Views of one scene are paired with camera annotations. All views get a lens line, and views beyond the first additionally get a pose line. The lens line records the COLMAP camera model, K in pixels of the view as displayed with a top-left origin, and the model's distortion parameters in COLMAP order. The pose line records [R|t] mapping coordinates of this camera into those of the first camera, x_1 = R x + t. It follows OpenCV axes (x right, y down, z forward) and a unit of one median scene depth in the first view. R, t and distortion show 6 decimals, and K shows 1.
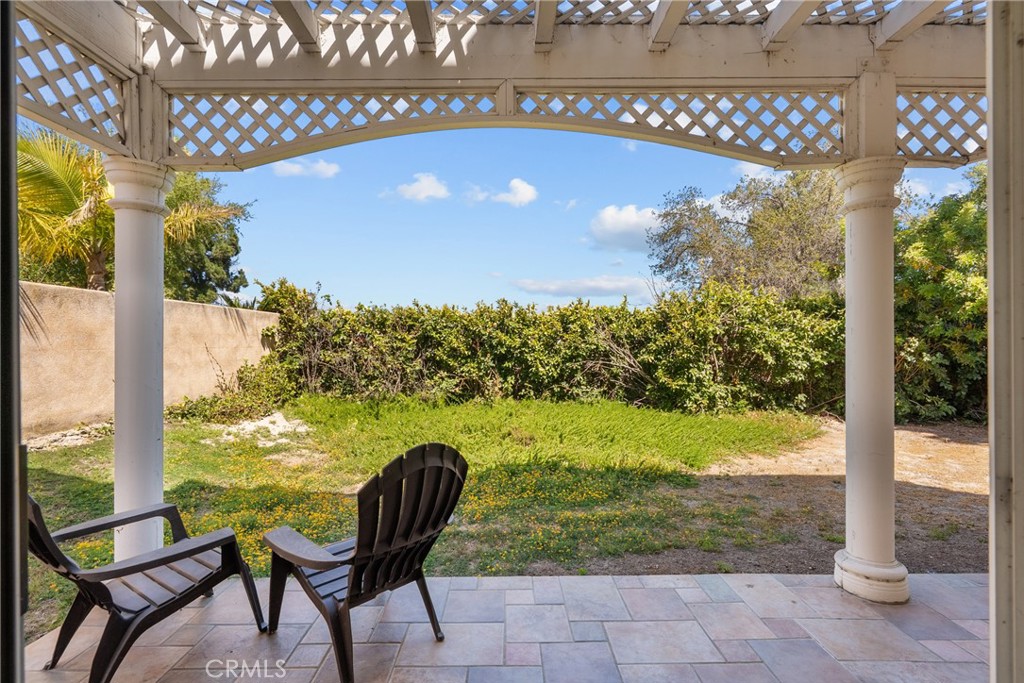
lens RADIAL K [[469.5, 0, 508.3], [0, 469.5, 346.0], [0, 0, 1]] dist [-0.002262, 0.000418]
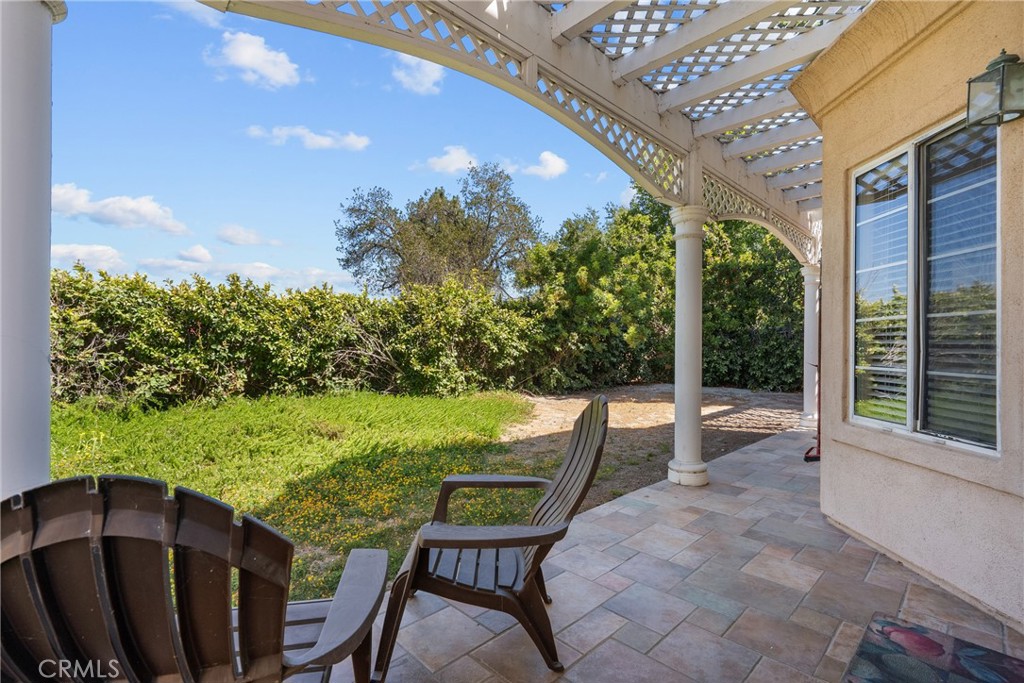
lens RADIAL K [[469.5, 0, 508.3], [0, 469.5, 346.0], [0, 0, 1]] dist [-0.002262, 0.000418]
pose [[0.721369, 0.005892, 0.692526, -0.241433], [-0.005732, 0.999980, -0.002537, 0.024215], [-0.692527, -0.002140, 0.721389, 0.095125]]
